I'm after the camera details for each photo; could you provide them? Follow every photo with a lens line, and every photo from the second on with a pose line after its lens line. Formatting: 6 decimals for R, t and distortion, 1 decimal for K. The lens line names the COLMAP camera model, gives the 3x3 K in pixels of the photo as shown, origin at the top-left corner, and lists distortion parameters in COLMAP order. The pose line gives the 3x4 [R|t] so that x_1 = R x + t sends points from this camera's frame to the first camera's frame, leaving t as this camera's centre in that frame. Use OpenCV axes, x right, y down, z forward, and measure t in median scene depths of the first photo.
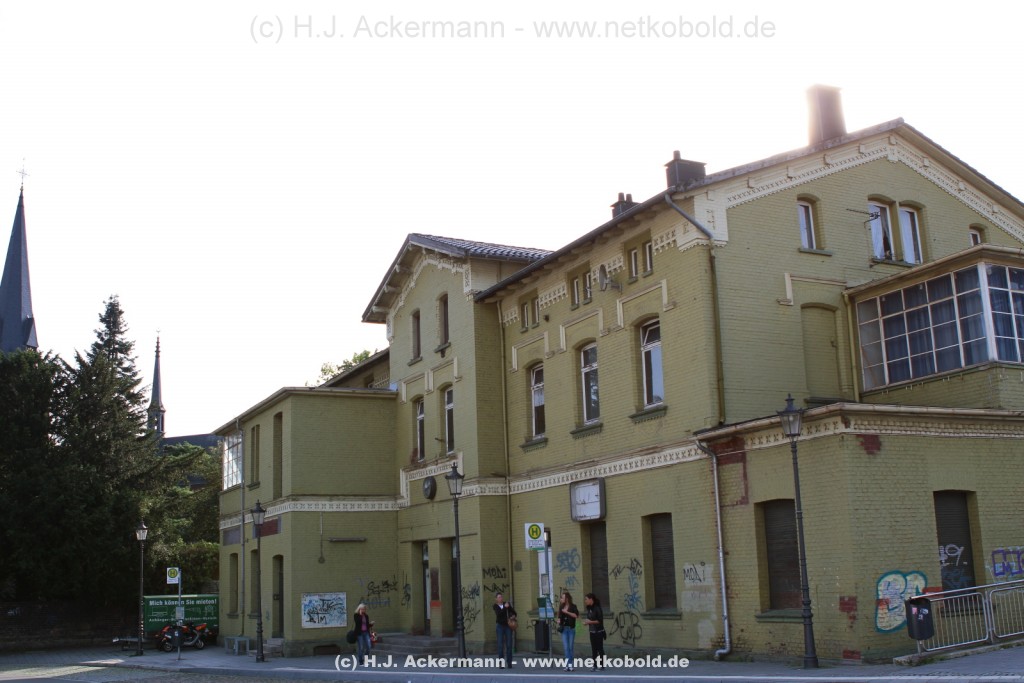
lens RADIAL K [[1139.3, 0, 512.0], [0, 1139.3, 341.5], [0, 0, 1]] dist [0.005870, 0.003651]
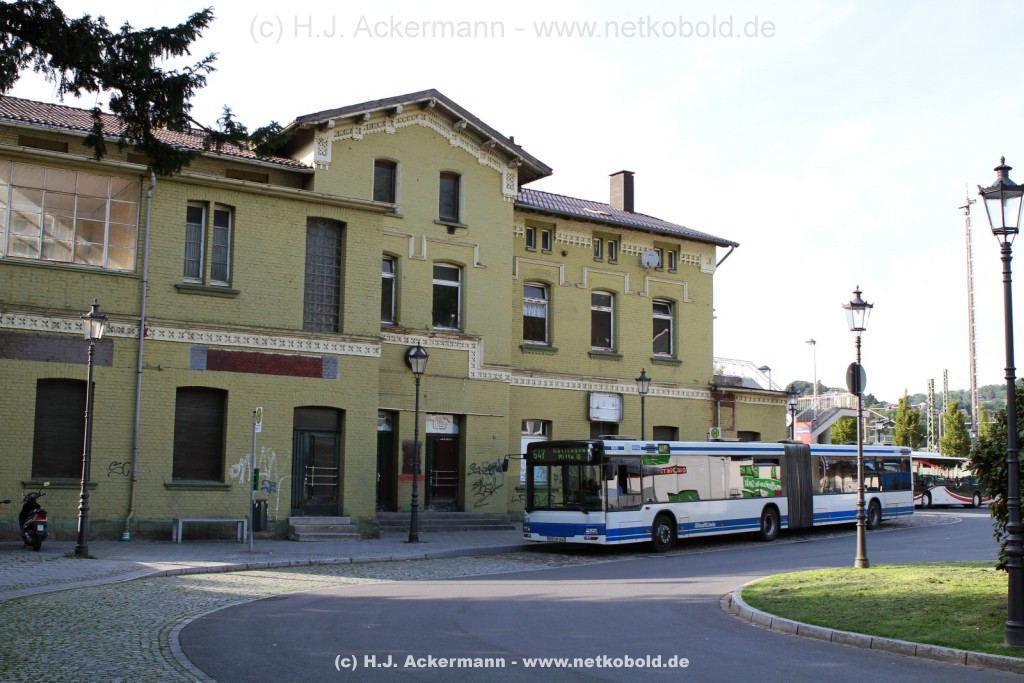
lens RADIAL K [[1139.3, 0, 512.0], [0, 1139.3, 341.5], [0, 0, 1]] dist [0.005870, 0.003651]
pose [[-0.116775, 0.151042, 0.981606, -1.238145], [-0.225168, 0.958604, -0.174290, 0.319108], [-0.967297, -0.241379, -0.077931, 1.202817]]
